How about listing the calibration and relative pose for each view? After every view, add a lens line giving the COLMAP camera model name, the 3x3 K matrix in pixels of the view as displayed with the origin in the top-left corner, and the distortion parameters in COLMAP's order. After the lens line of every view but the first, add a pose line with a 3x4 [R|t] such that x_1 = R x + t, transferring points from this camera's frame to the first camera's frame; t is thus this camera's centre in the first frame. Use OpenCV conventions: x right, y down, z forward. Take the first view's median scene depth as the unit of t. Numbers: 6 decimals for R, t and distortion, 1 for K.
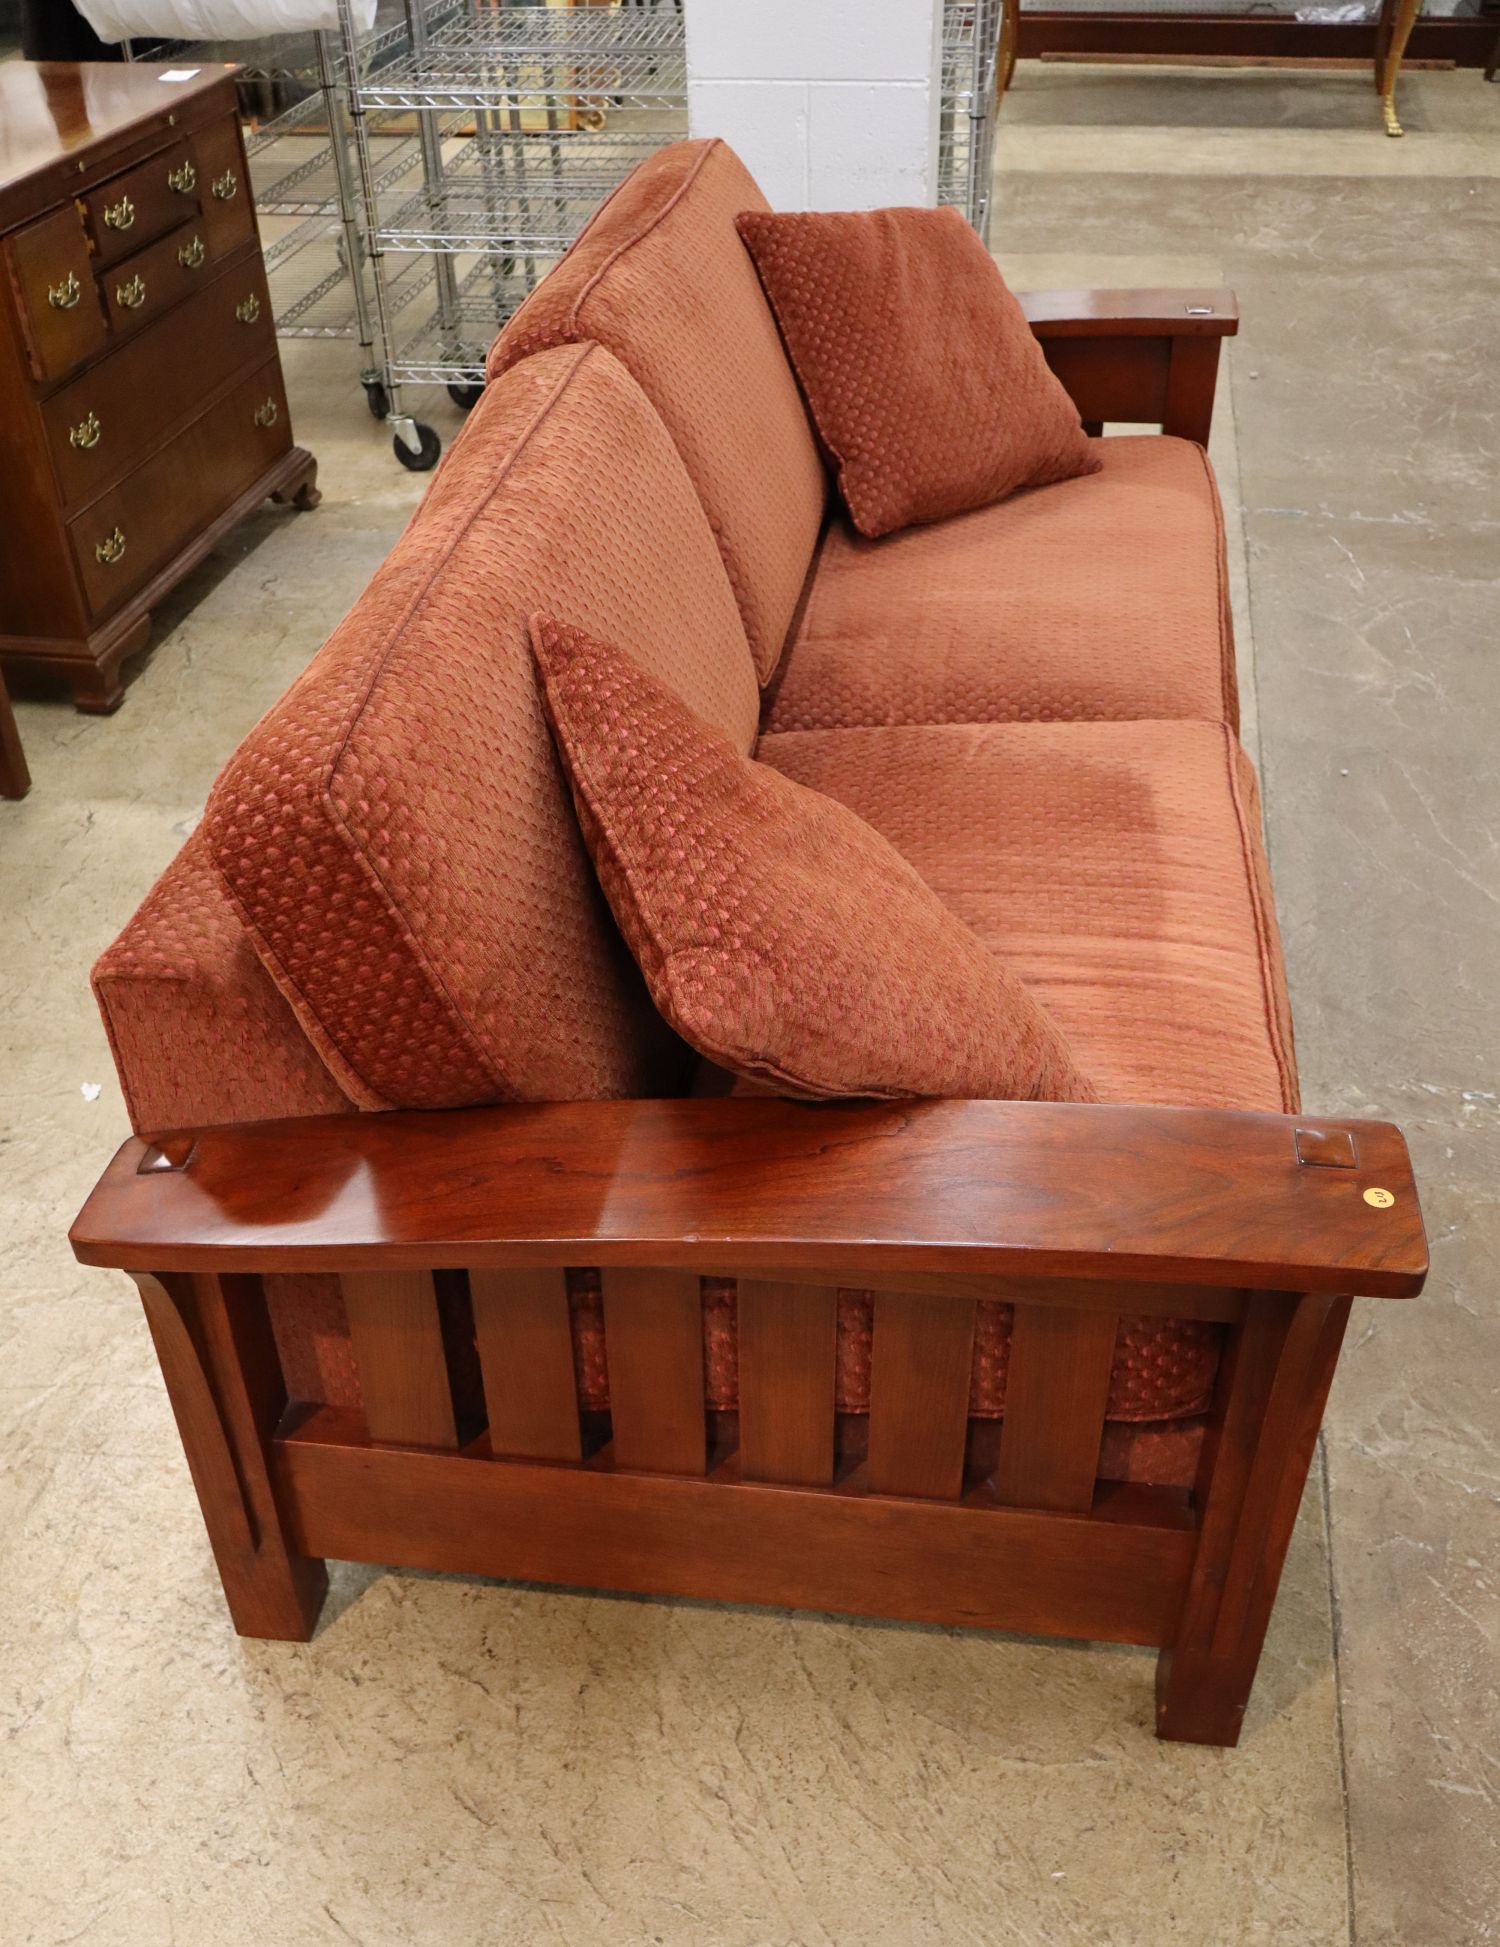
lens RADIAL K [[1850.2, 0, 747.7], [0, 1850.2, 976.1], [0, 0, 1]] dist [-0.004422, 0.000000]
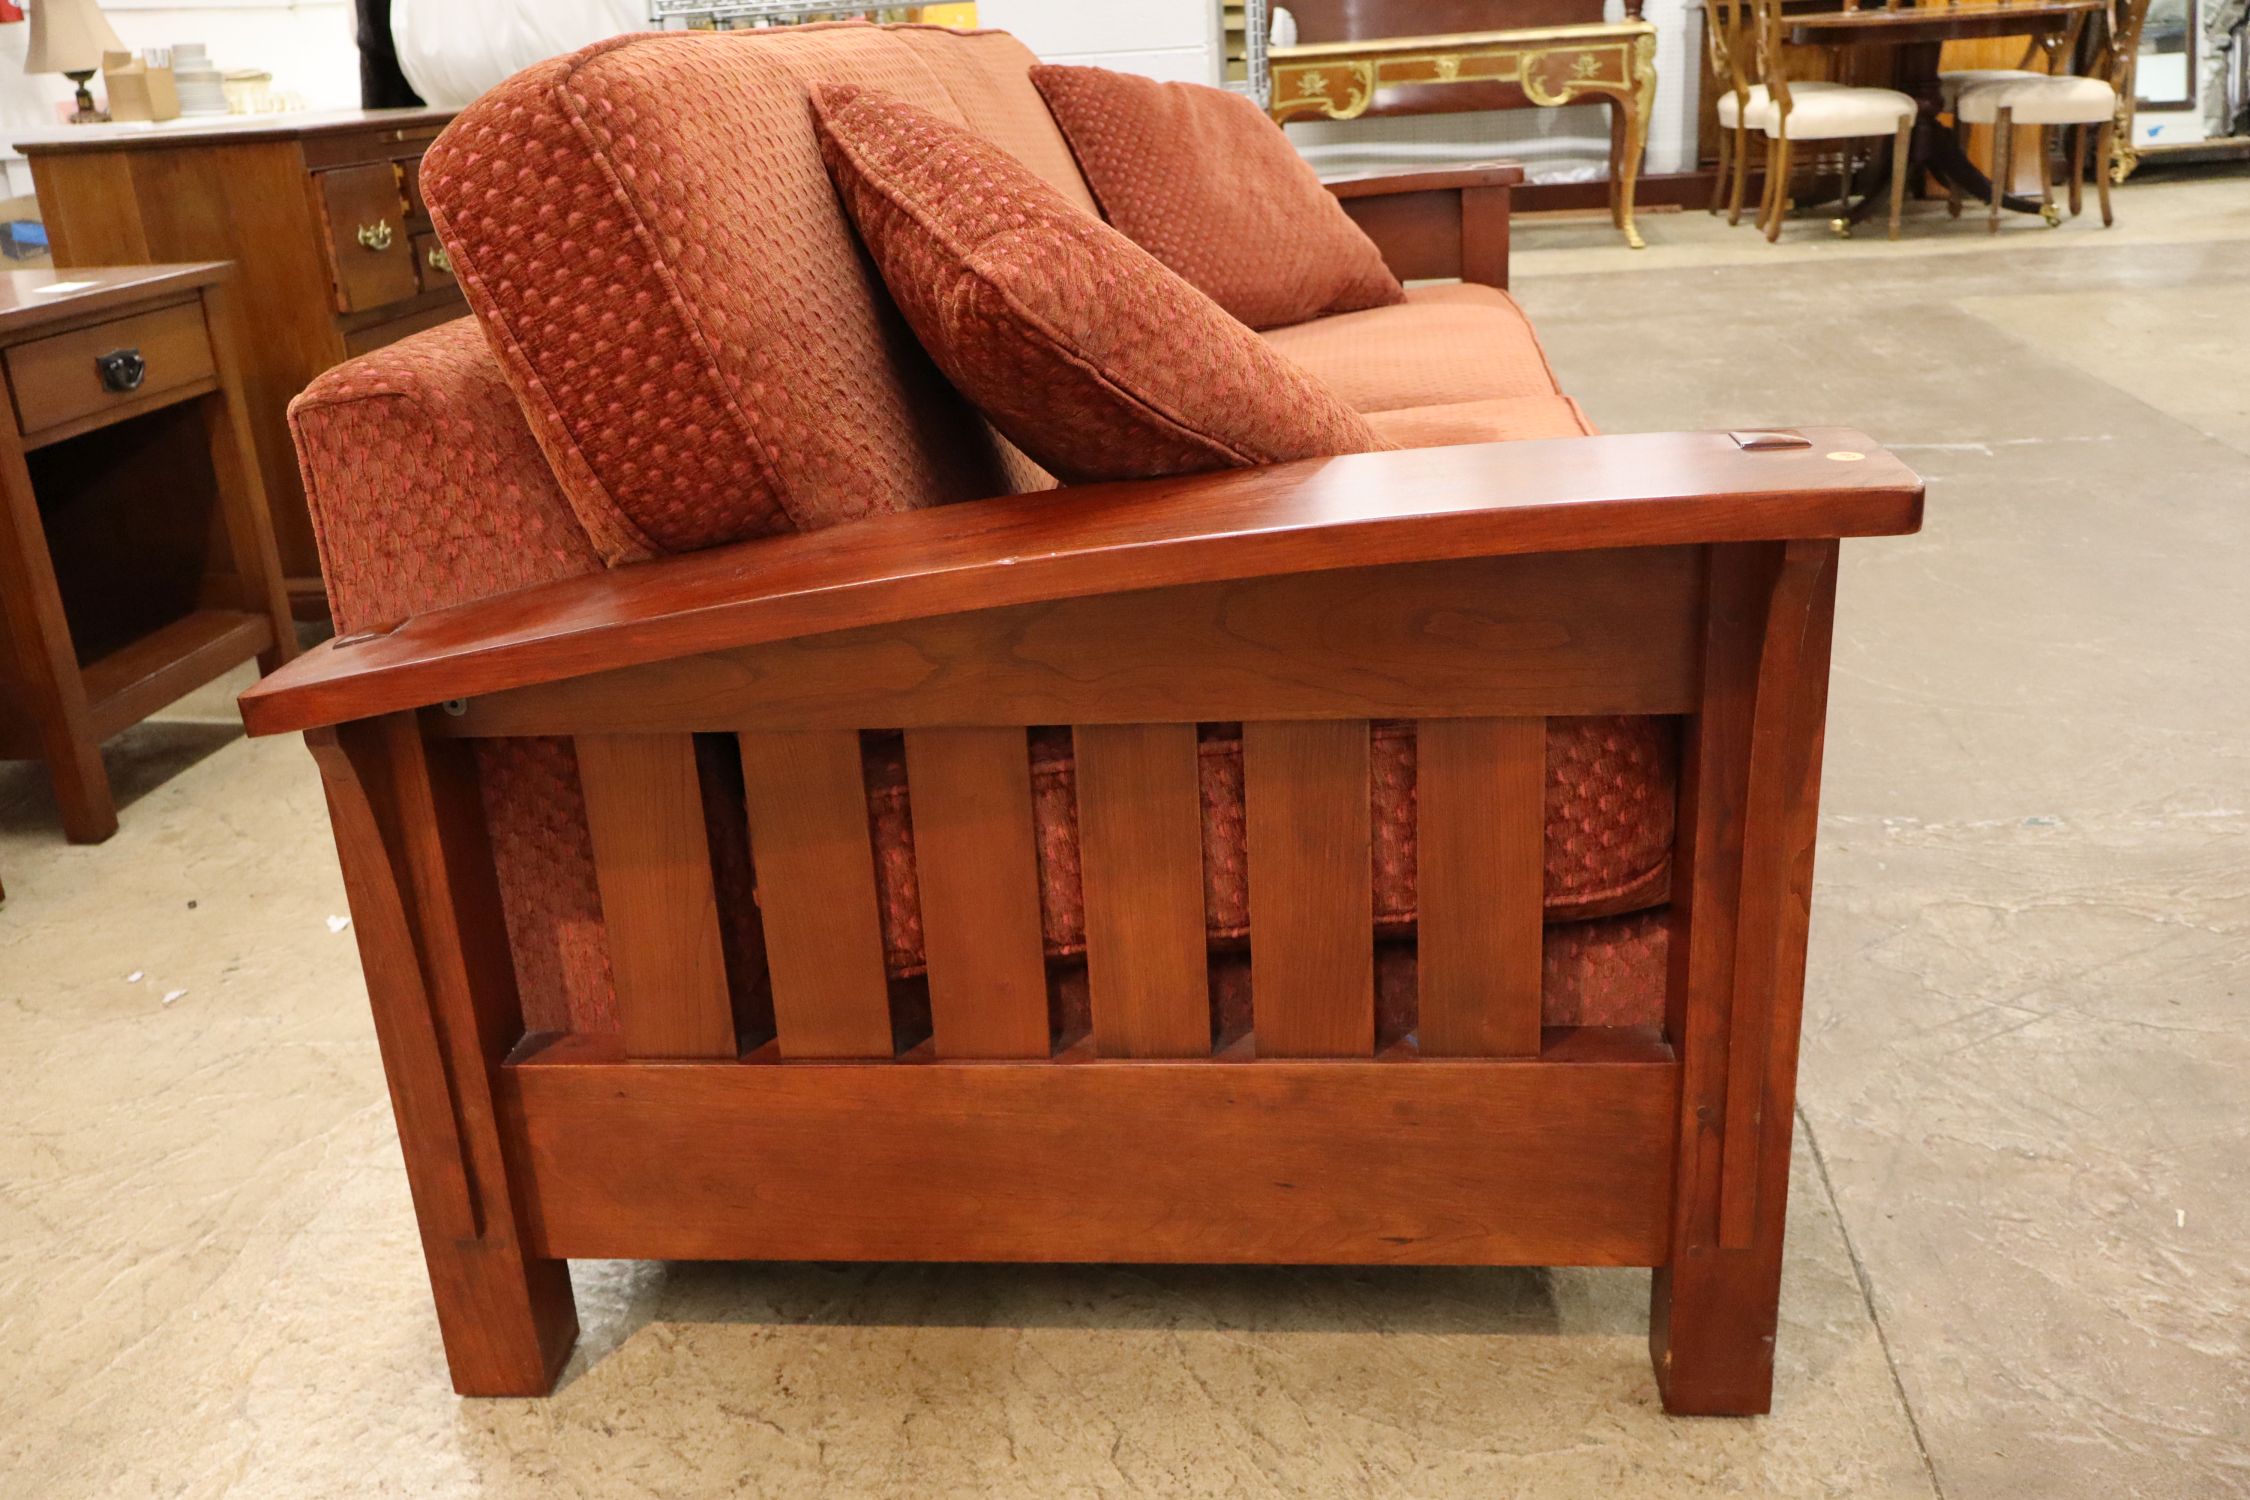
lens RADIAL K [[1795.3, 0, 1126.8], [0, 1795.3, 749.4], [0, 0, 1]] dist [-0.000560, -0.001934]
pose [[0.997824, -0.058220, 0.030952, -0.006247], [0.064701, 0.954976, -0.289543, 0.354370], [-0.012701, 0.290916, 0.956664, 0.219669]]
